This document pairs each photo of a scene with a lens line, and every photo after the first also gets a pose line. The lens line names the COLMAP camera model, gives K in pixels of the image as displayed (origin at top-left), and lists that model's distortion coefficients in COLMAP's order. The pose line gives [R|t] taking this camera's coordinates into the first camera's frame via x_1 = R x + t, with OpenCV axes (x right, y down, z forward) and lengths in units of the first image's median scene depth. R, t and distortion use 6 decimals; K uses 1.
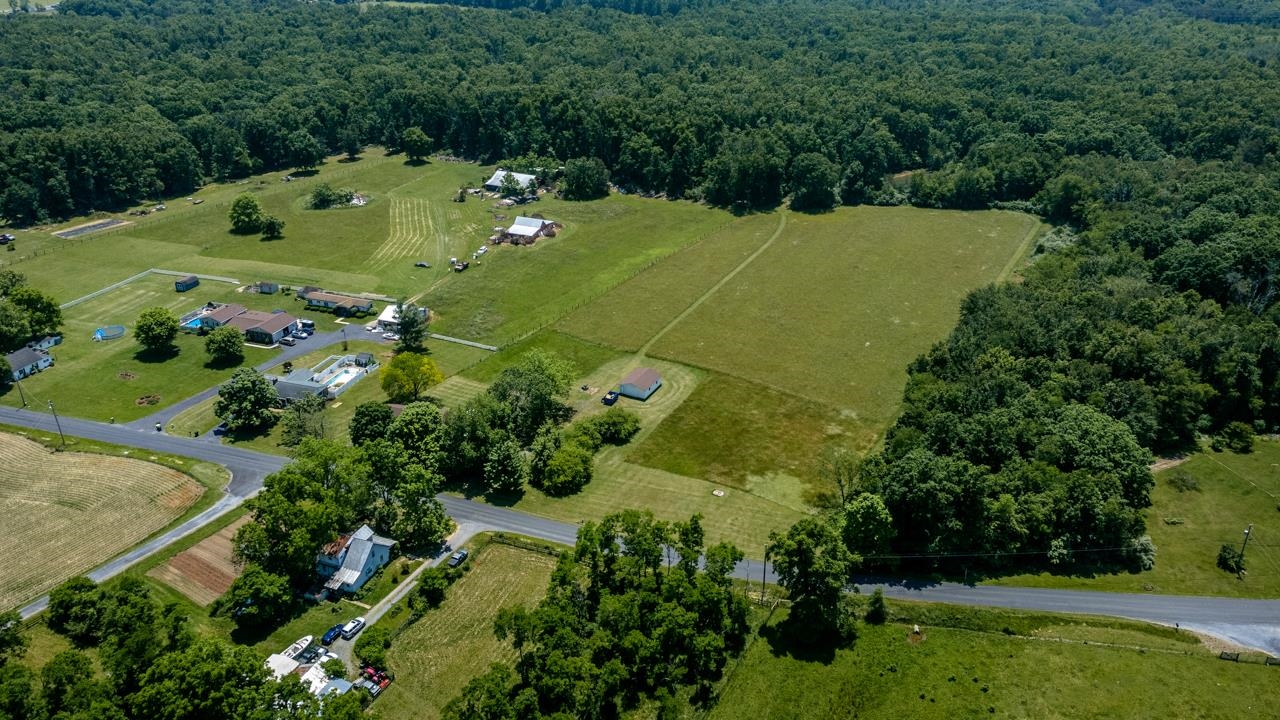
lens RADIAL K [[956.0, 0, 635.1], [0, 956.0, 365.4], [0, 0, 1]] dist [0.044565, 0.034527]
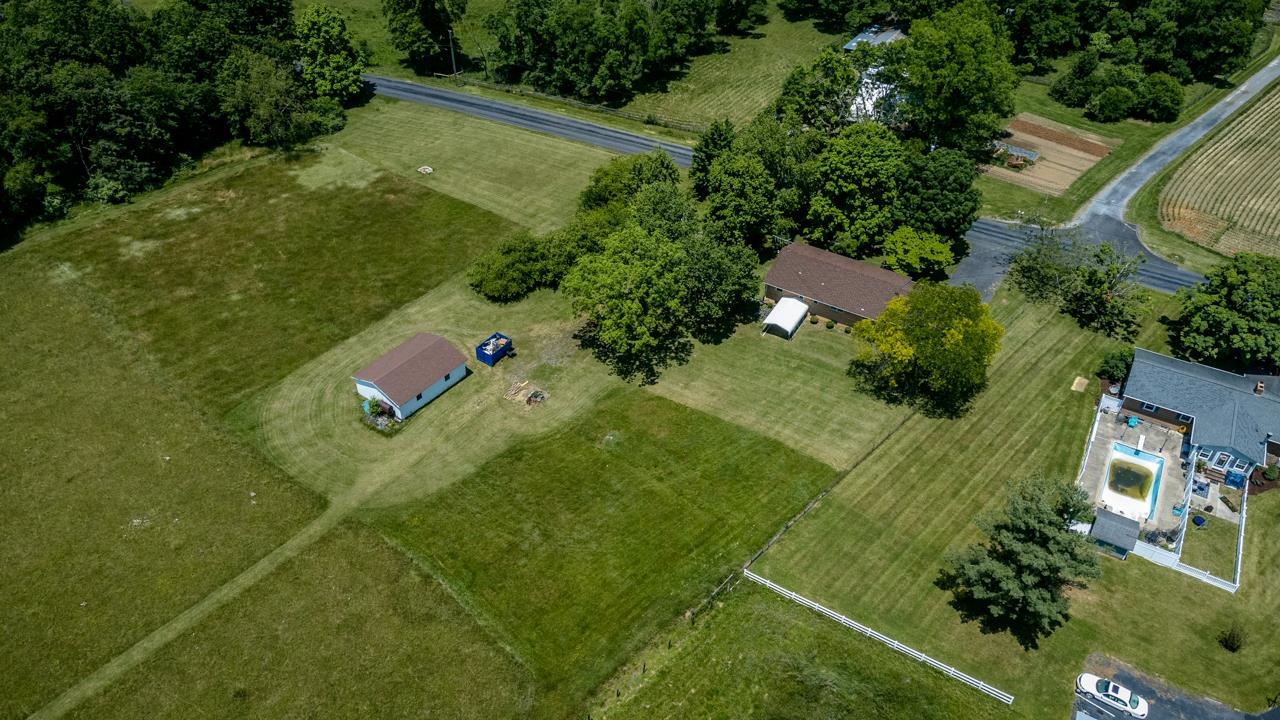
lens RADIAL K [[956.0, 0, 628.4], [0, 956.0, 361.2], [0, 0, 1]] dist [0.044565, 0.034527]
pose [[-0.981727, -0.132054, 0.137020, -0.097442], [0.070966, 0.414032, 0.907492, -0.241476], [-0.176569, 0.900632, -0.397095, 0.733218]]
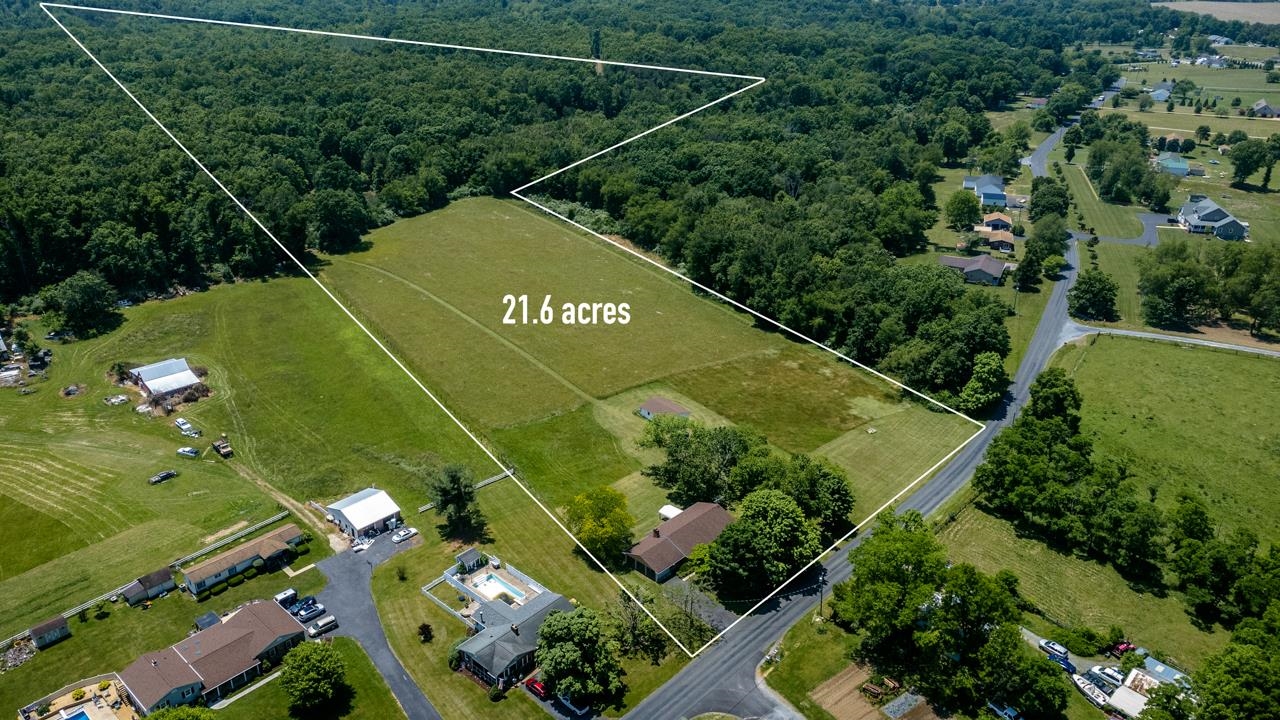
lens RADIAL K [[956.0, 0, 627.6], [0, 956.0, 349.9], [0, 0, 1]] dist [0.044565, 0.034527]
pose [[0.404806, -0.374315, 0.834278, -0.507092], [0.387918, 0.896504, 0.214010, -0.166899], [-0.828041, 0.236999, 0.508113, 0.332547]]
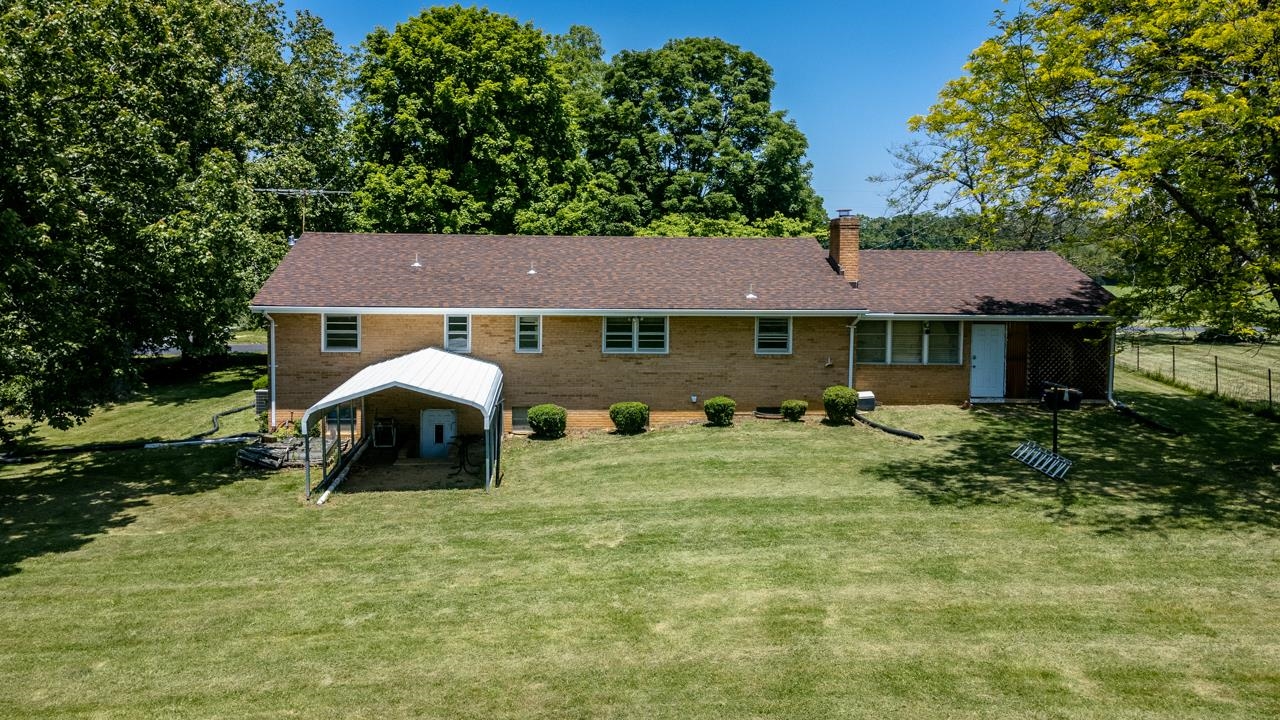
lens RADIAL K [[956.0, 0, 610.9], [0, 956.0, 365.6], [0, 0, 1]] dist [0.044565, 0.034527]
pose [[-0.918511, 0.033475, -0.393975, -0.091332], [-0.175052, 0.859010, 0.481102, 0.000520], [0.354533, 0.510863, -0.783151, 0.637829]]
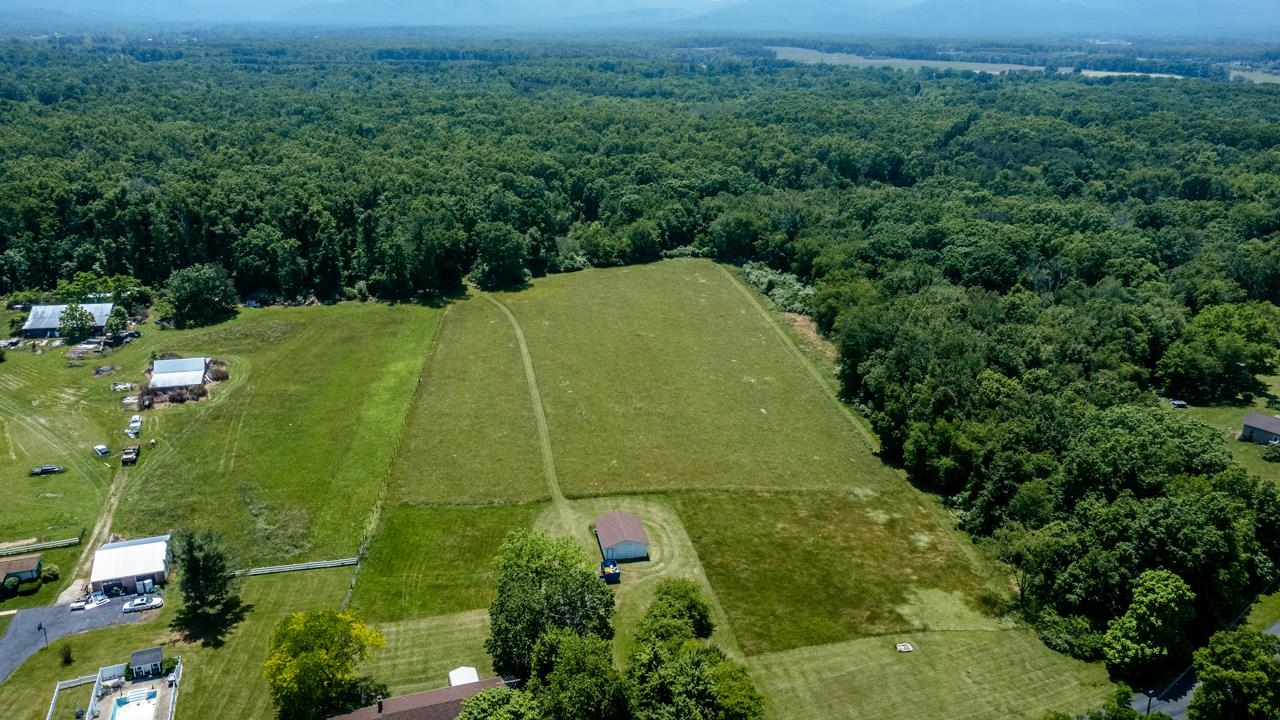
lens RADIAL K [[956.0, 0, 636.7], [0, 956.0, 332.6], [0, 0, 1]] dist [0.044565, 0.034527]
pose [[0.781887, -0.181539, 0.596403, -0.235178], [0.256680, 0.965557, -0.042603, -0.057751], [-0.568127, 0.186396, 0.801554, 0.263898]]
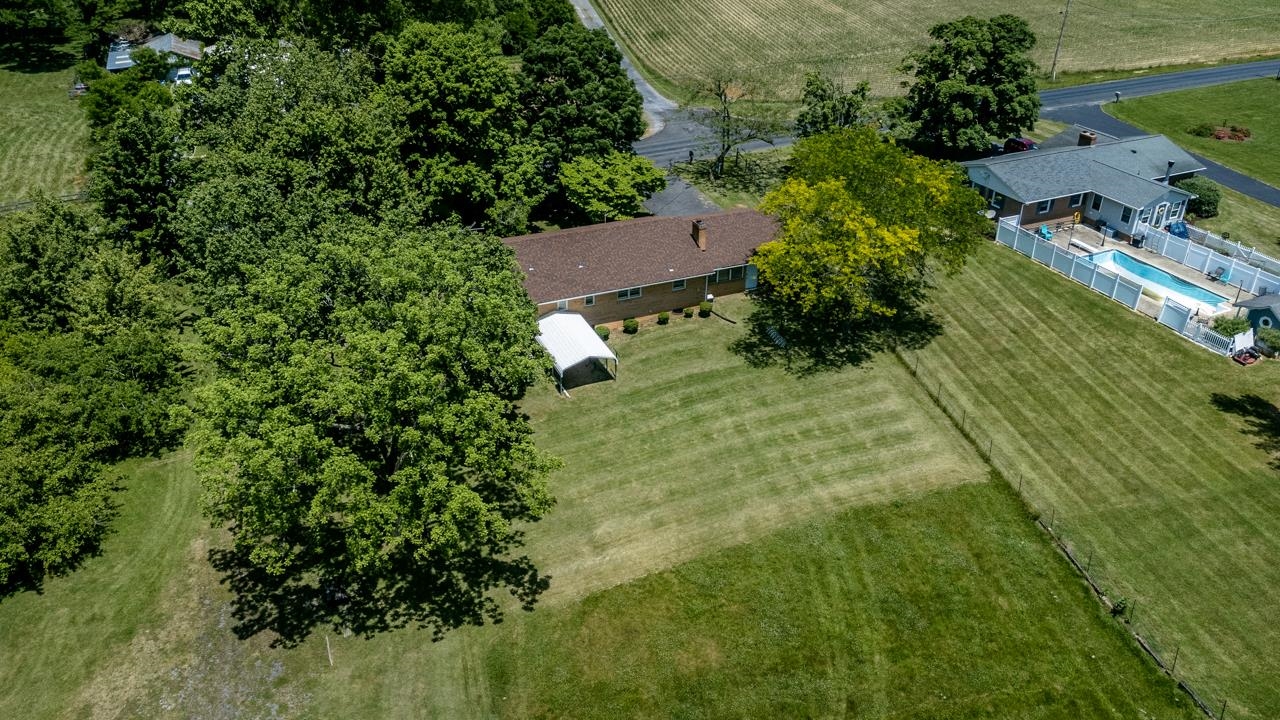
lens RADIAL K [[1031.9, 0, 646.1], [0, 1031.9, 332.4], [0, 0, 1]] dist [0.046578, 0.021432]
pose [[-0.709416, 0.319550, -0.628186, -0.009227], [-0.318800, 0.649421, 0.690376, -0.086789], [0.628567, 0.690029, -0.358837, 0.655700]]
